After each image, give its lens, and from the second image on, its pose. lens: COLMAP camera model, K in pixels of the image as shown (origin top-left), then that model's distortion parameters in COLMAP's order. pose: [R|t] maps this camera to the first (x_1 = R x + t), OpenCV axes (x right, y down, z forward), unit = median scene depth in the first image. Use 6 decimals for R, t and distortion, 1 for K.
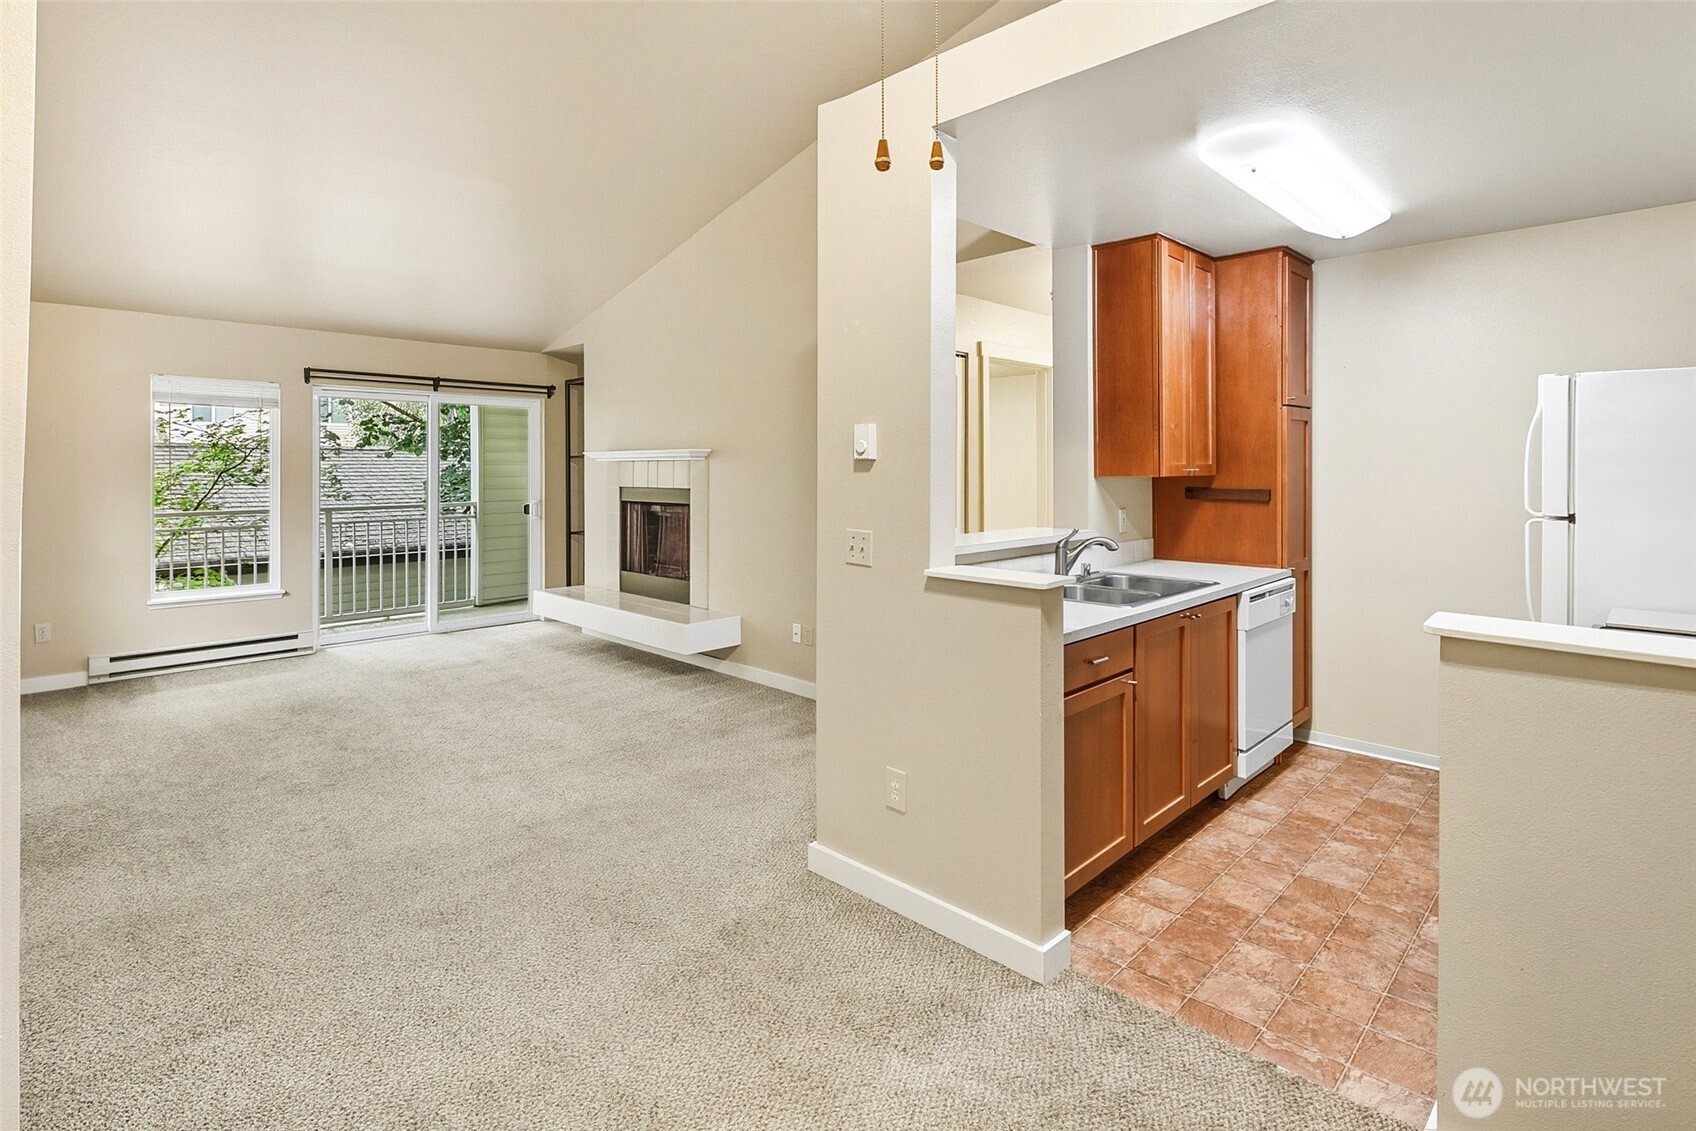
lens RADIAL K [[830.3, 0, 852.6], [0, 830.3, 463.9], [0, 0, 1]] dist [-0.000351, 0.000079]
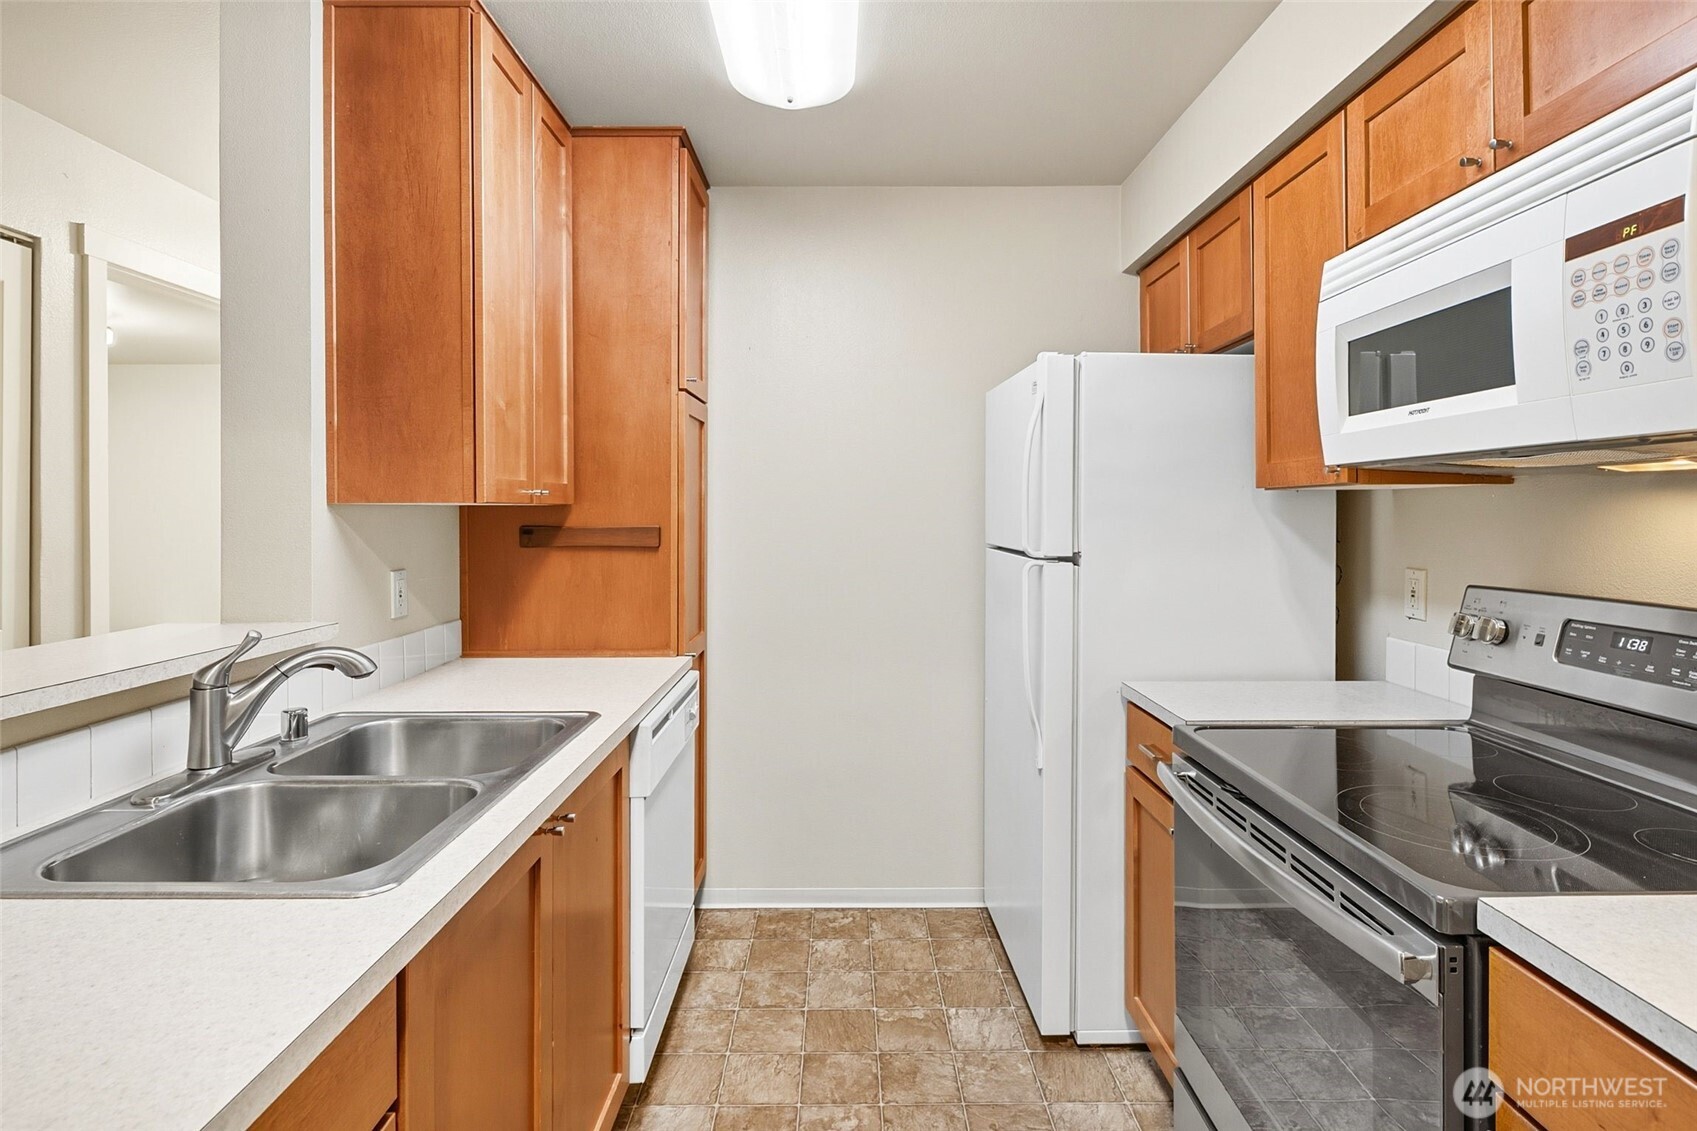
lens RADIAL K [[830.7, 0, 827.7], [0, 830.7, 510.6], [0, 0, 1]] dist [-0.000351, 0.000079]
pose [[0.724390, 0.001155, 0.689390, 0.174676], [-0.001110, 0.999999, -0.000510, 0.019276], [-0.689390, -0.000396, 0.724391, 0.479496]]
